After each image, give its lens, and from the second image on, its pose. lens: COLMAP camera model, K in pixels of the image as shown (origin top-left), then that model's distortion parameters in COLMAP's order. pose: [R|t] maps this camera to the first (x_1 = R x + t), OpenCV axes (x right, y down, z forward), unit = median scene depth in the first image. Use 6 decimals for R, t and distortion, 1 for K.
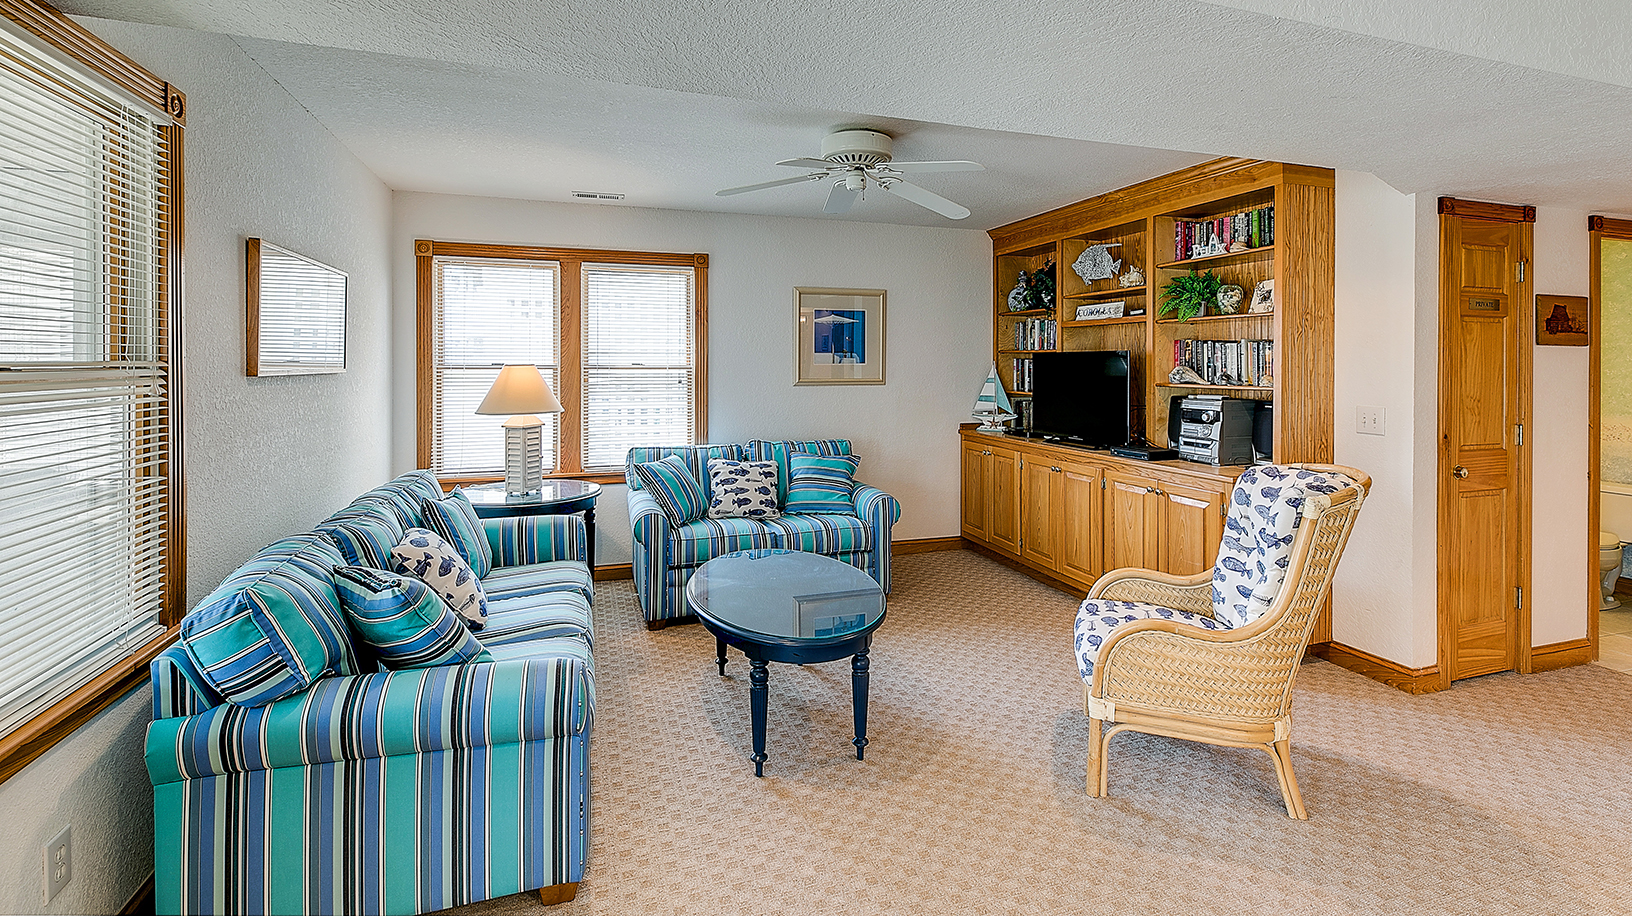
lens RADIAL K [[733.9, 0, 816.2], [0, 733.9, 370.8], [0, 0, 1]] dist [0.001573, 0.000689]
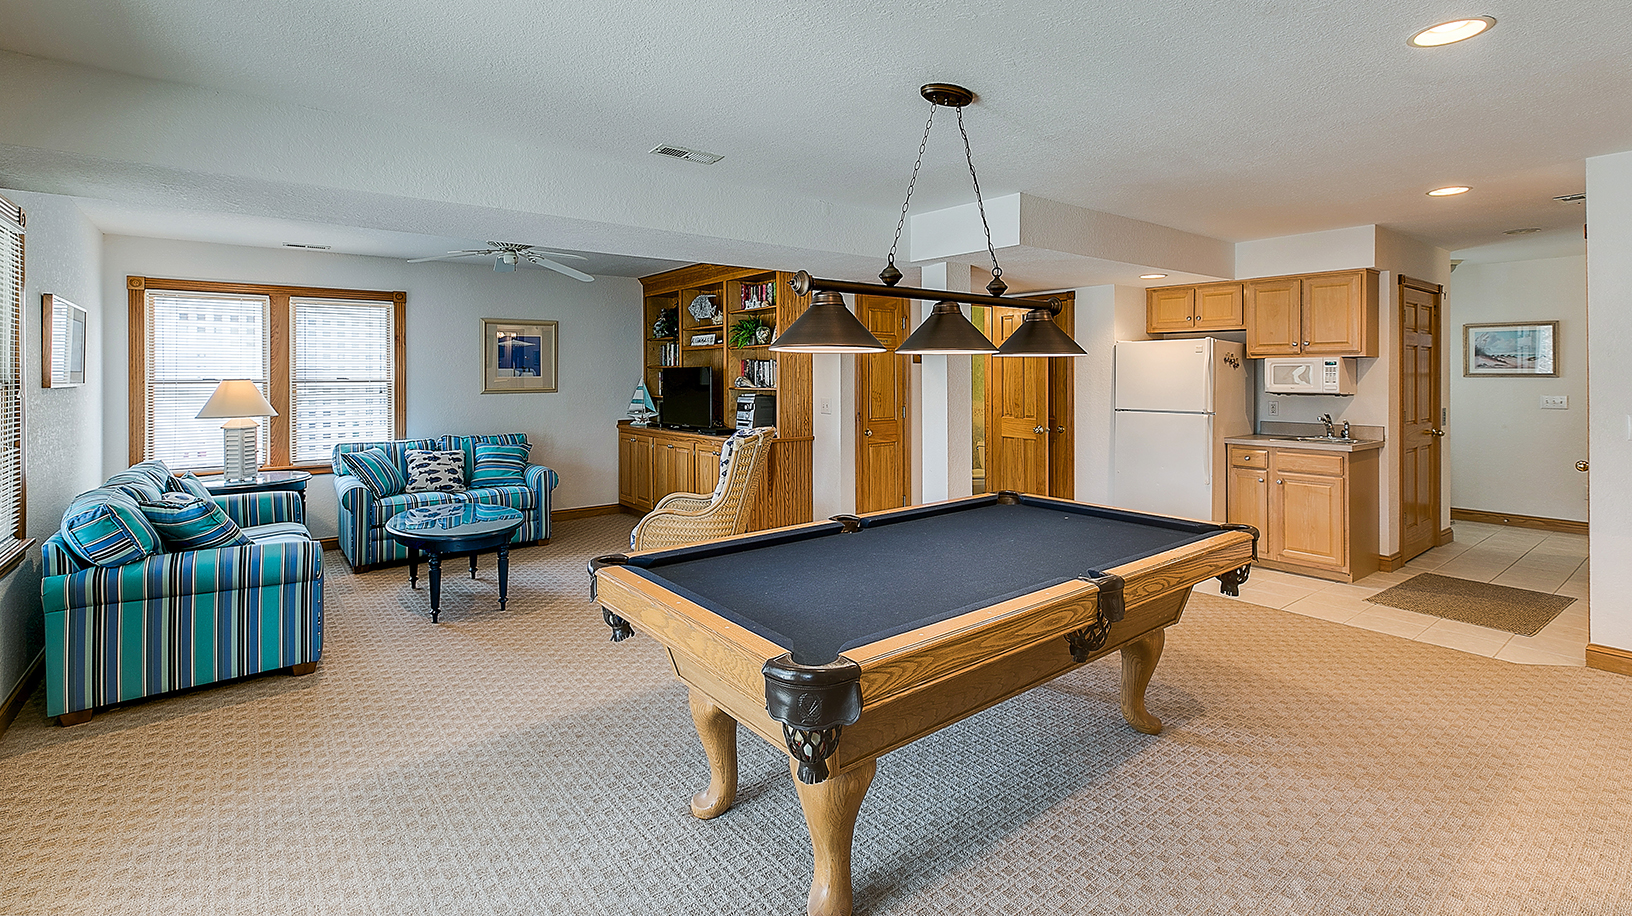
lens RADIAL K [[733.9, 0, 816.2], [0, 733.9, 370.8], [0, 0, 1]] dist [0.001573, 0.000689]
pose [[0.939080, -0.005612, 0.343653, 0.095387], [0.011687, 0.999810, -0.015609, 0.007902], [-0.343500, 0.018674, 0.938967, -0.506396]]
